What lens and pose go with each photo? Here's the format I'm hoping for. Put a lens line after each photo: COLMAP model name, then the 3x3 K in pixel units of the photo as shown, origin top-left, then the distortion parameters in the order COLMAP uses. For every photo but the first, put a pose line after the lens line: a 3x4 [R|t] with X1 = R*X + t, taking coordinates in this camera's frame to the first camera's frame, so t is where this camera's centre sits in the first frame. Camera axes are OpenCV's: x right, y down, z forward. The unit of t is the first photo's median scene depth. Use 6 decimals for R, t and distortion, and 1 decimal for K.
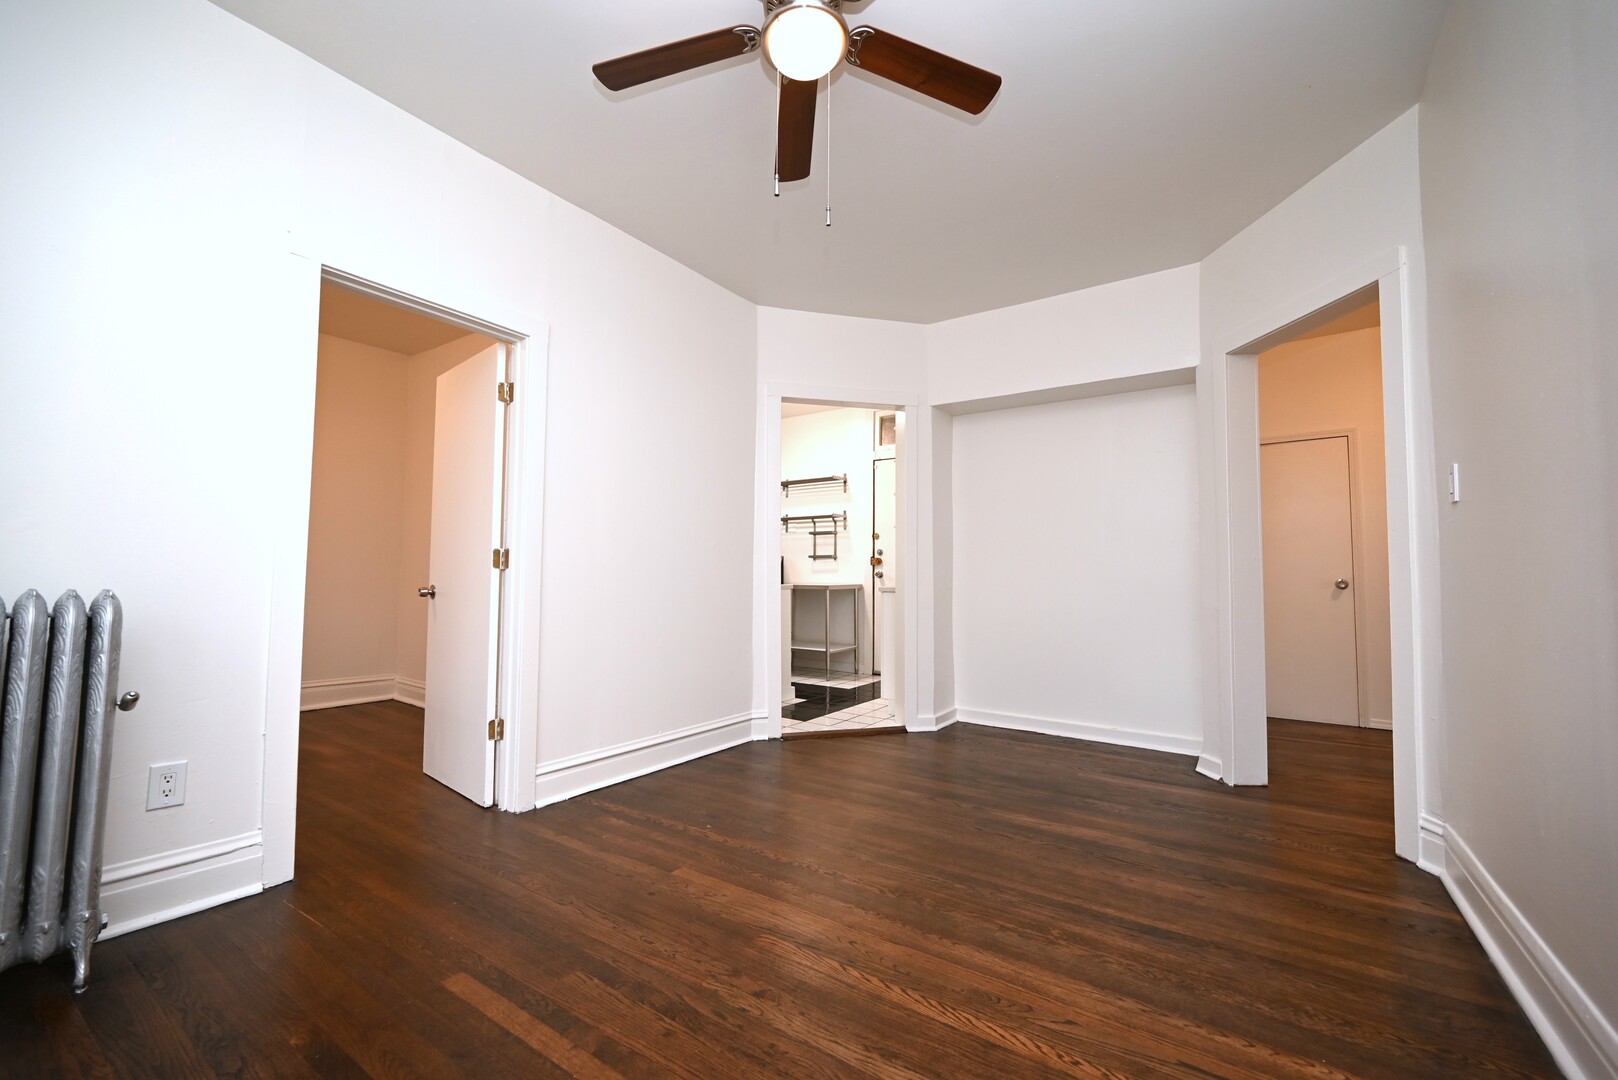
lens RADIAL K [[646.5, 0, 811.3], [0, 646.5, 538.1], [0, 0, 1]] dist [-0.000277, -0.000184]
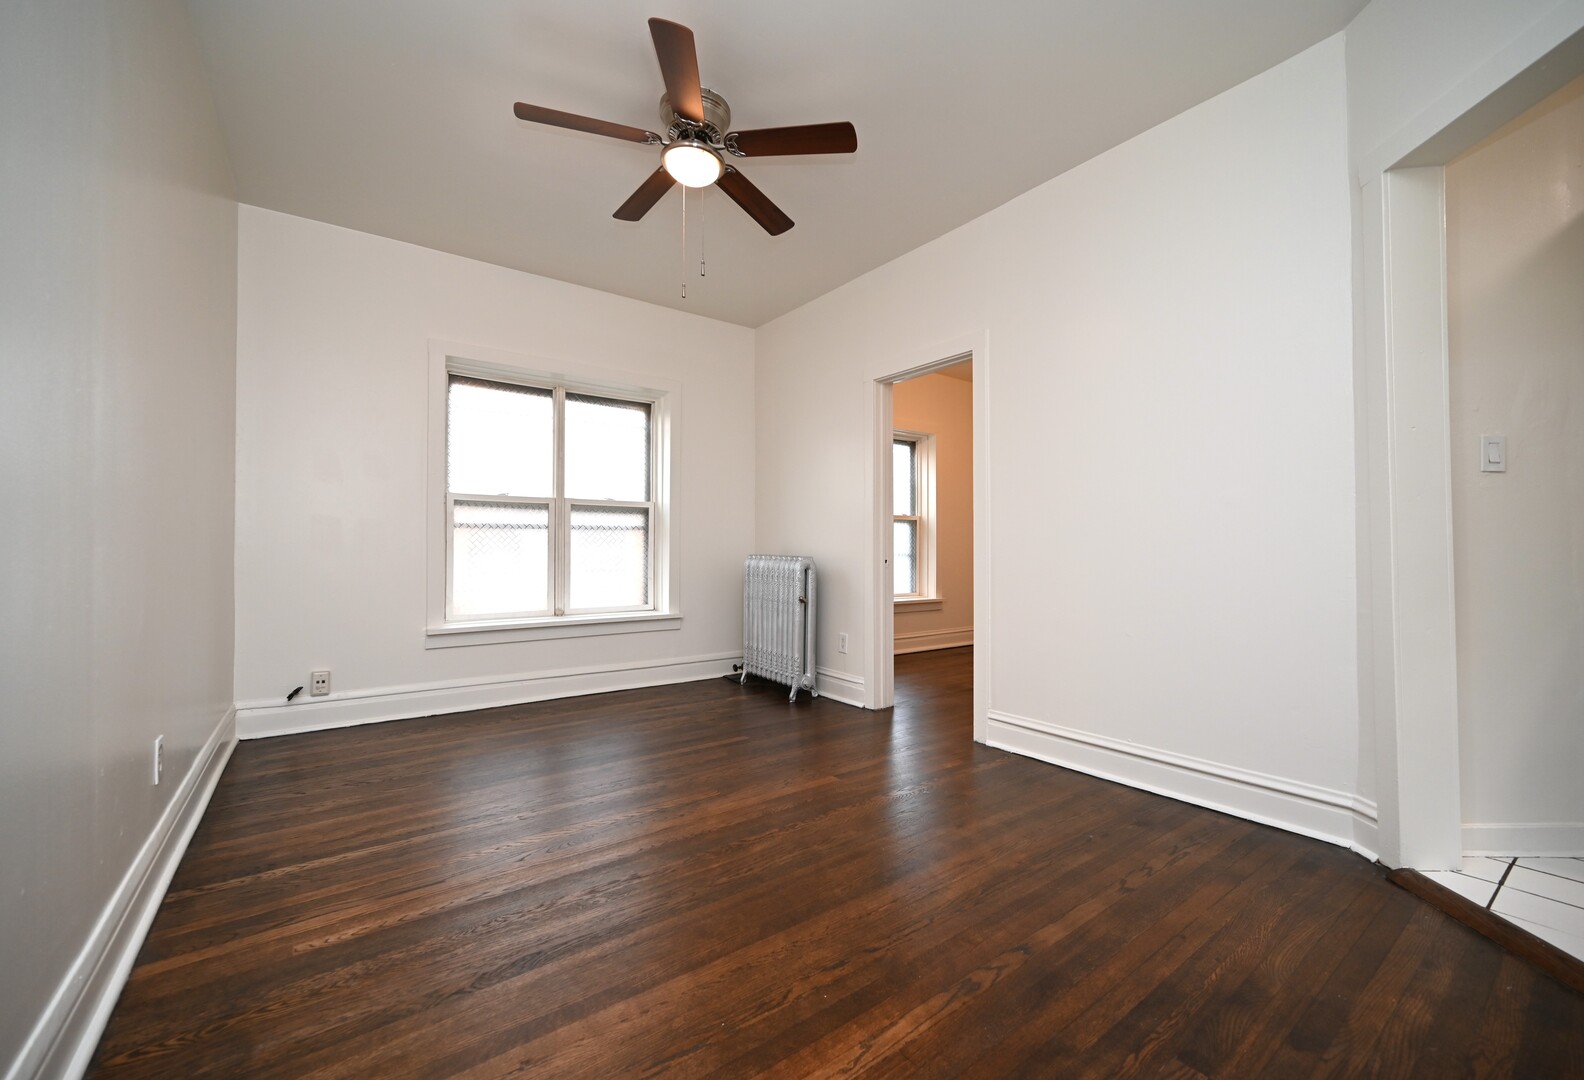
lens RADIAL K [[631.1, 0, 785.4], [0, 631.1, 535.9], [0, 0, 1]] dist [-0.002618, 0.000162]
pose [[-0.327387, -0.034962, -0.944243, 1.155559], [0.056197, 0.996826, -0.056394, 0.121537], [0.943218, -0.071527, -0.324383, 1.540272]]
